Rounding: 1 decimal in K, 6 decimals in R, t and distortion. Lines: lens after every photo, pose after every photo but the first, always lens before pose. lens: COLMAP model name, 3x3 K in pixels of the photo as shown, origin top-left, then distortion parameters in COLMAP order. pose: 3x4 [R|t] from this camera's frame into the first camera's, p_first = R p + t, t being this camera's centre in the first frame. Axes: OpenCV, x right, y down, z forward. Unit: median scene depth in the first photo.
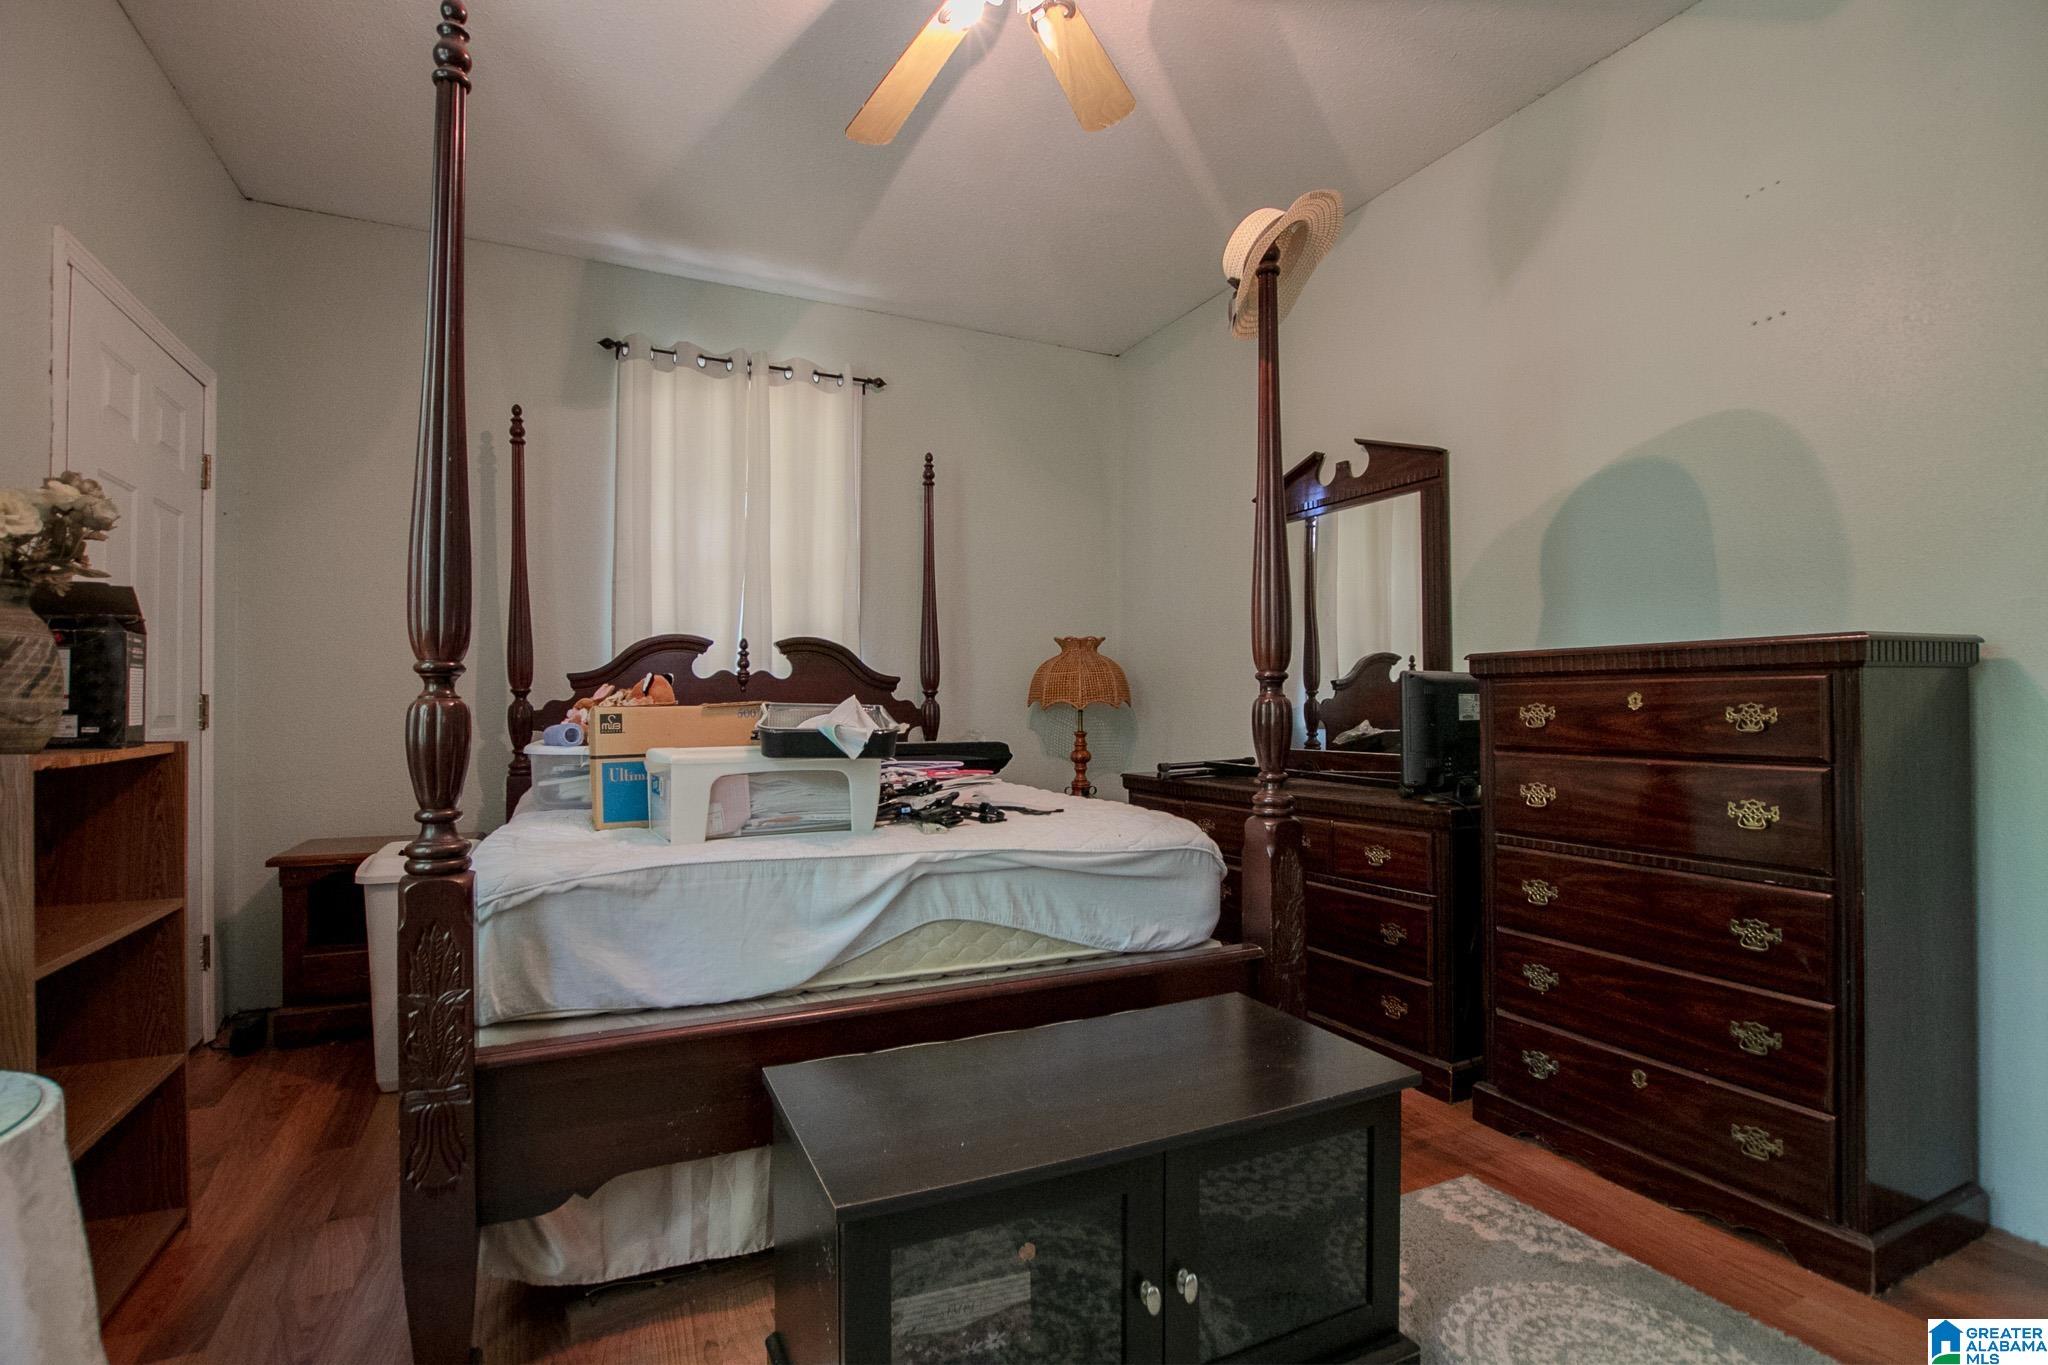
lens RADIAL K [[947.4, 0, 1026.2], [0, 947.4, 685.6], [0, 0, 1]] dist [-0.027502, 0.000481]
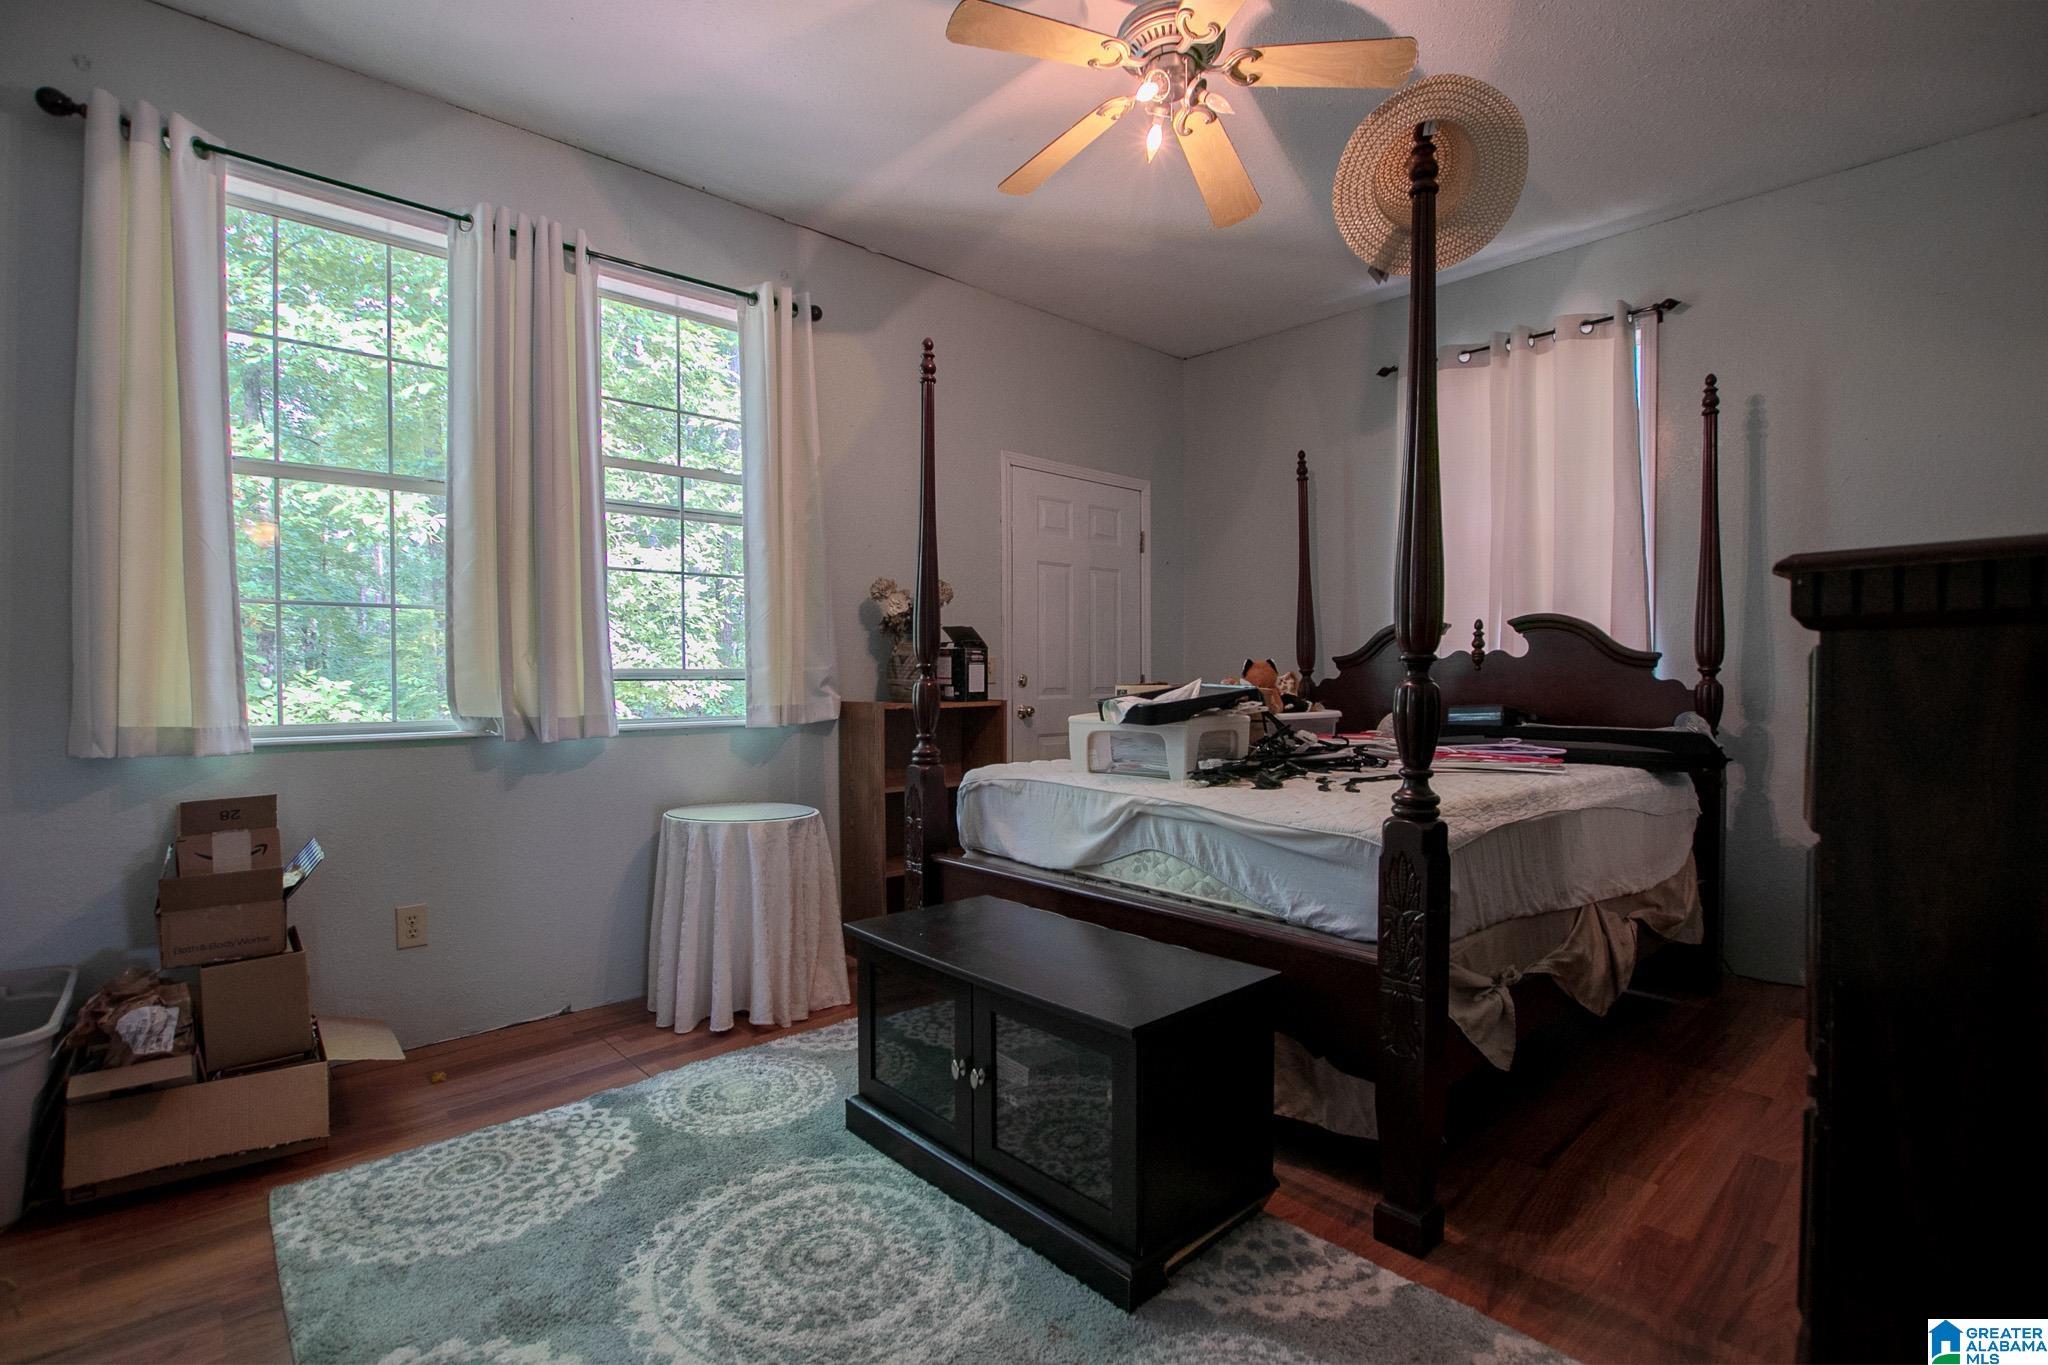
lens RADIAL K [[947.4, 0, 1036.6], [0, 947.4, 694.4], [0, 0, 1]] dist [-0.027502, 0.000481]
pose [[0.312952, 0.015823, -0.949637, 0.678573], [0.015041, 0.999653, 0.021613, 0.003381], [0.949650, -0.021047, 0.312605, 0.280672]]
